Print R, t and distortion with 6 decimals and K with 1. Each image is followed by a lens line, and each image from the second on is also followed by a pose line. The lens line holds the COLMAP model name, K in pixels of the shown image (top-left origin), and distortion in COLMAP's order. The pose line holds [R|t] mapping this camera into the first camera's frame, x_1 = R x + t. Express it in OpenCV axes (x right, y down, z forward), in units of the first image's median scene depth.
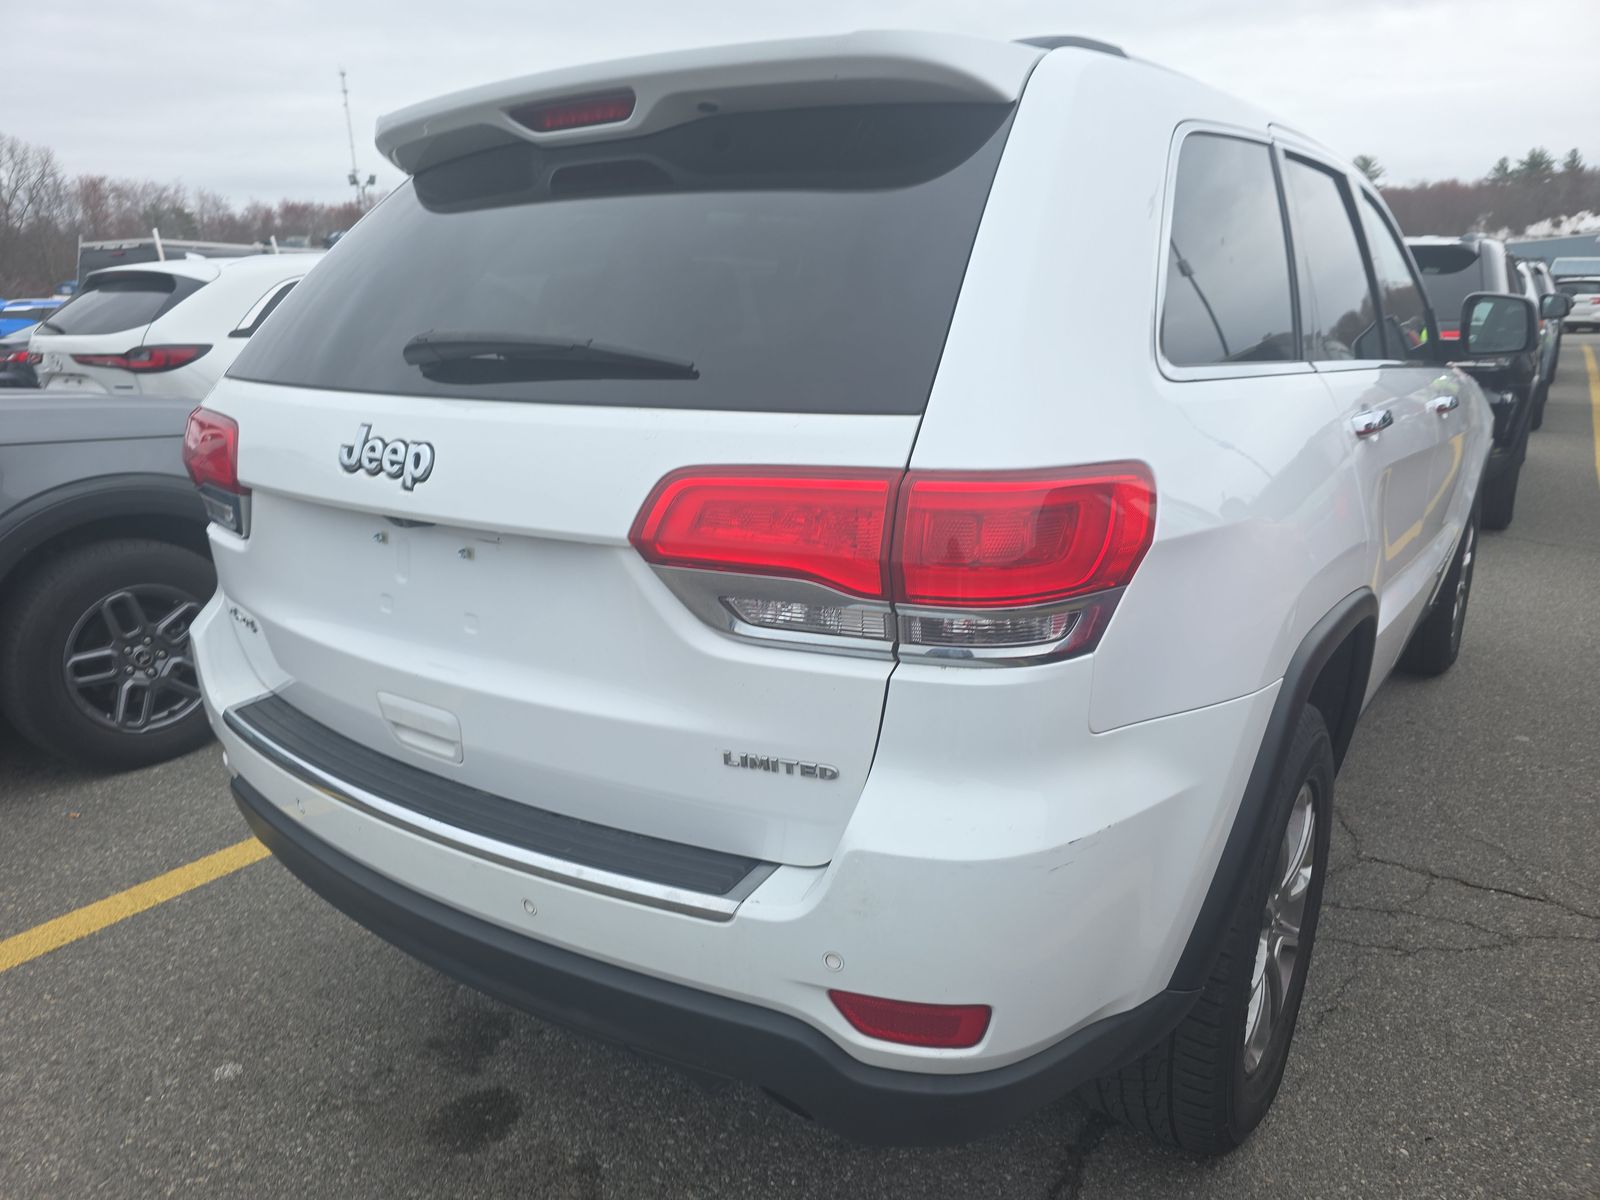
lens RADIAL K [[1073.4, 0, 797.3], [0, 1073.4, 607.2], [0, 0, 1]] dist [0.028683, -0.025495]
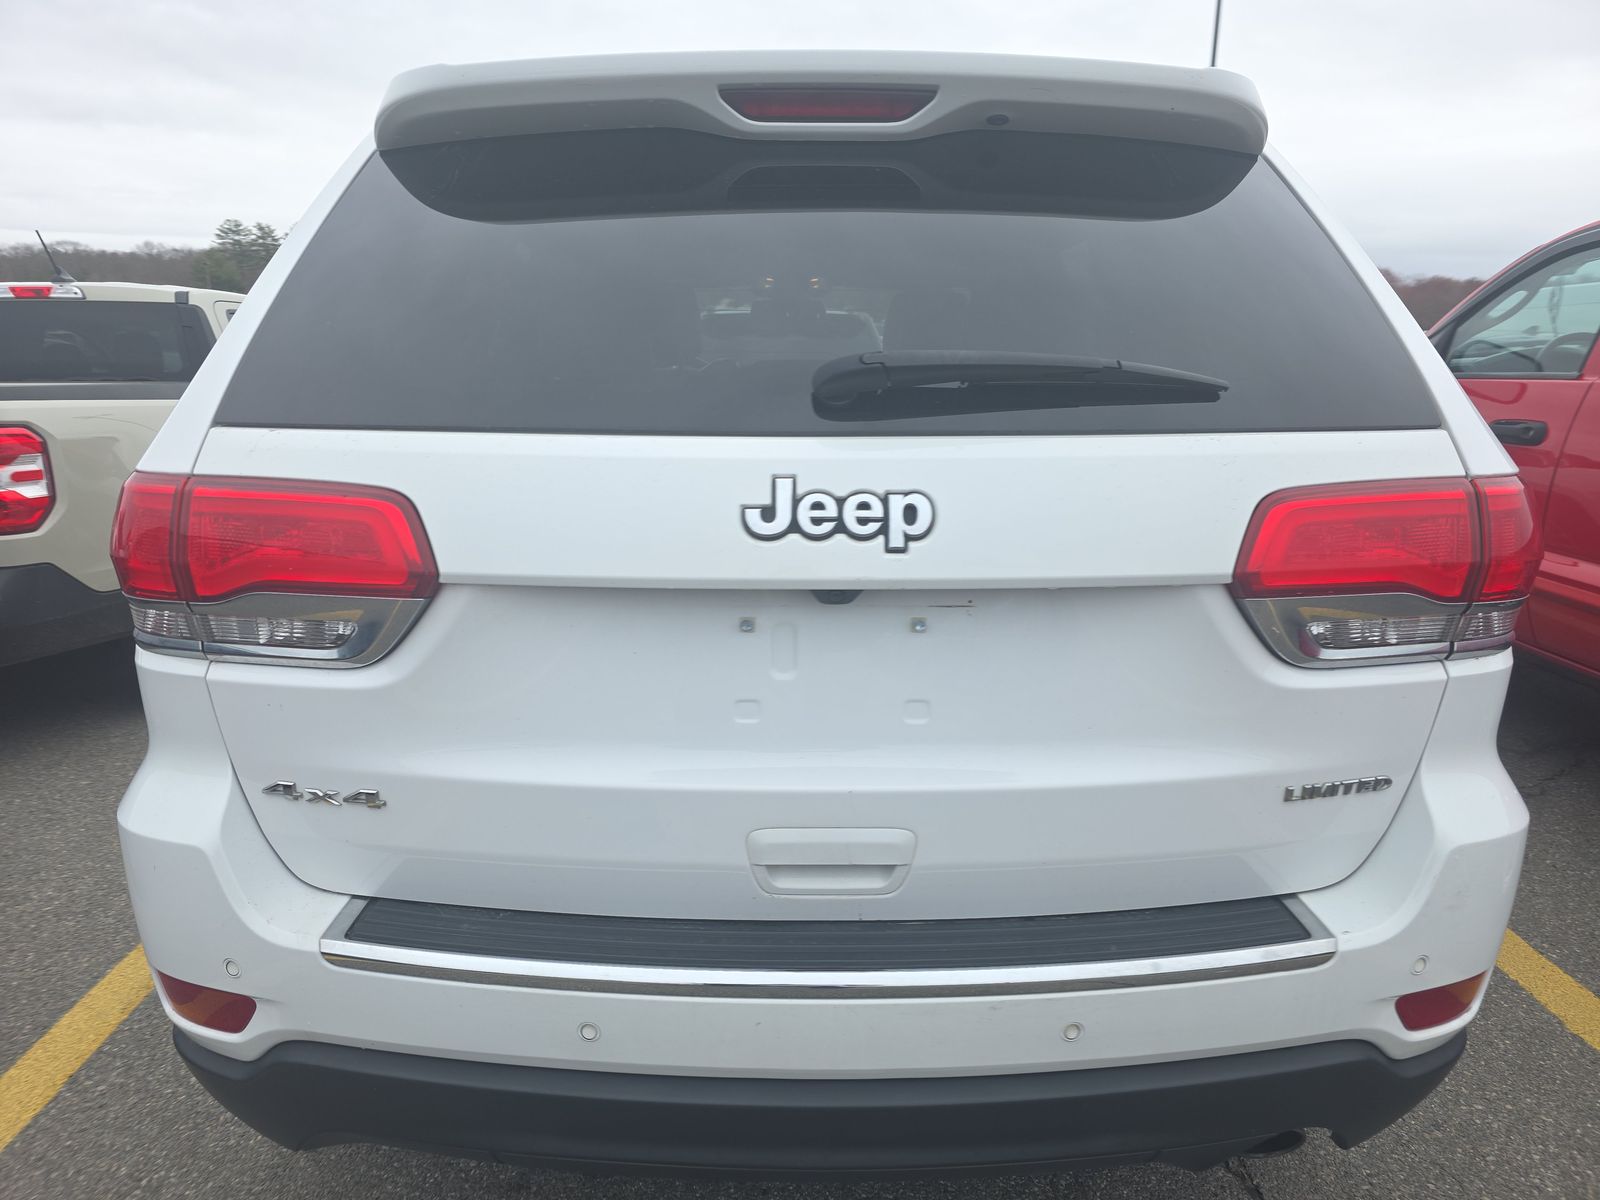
lens RADIAL K [[1073.4, 0, 798.3], [0, 1073.4, 596.1], [0, 0, 1]] dist [0.028683, -0.025495]
pose [[0.819422, -0.114925, 0.561552, -0.867303], [0.147121, 0.989042, -0.012266, -0.078838], [-0.553989, 0.092667, 0.827351, 0.398042]]
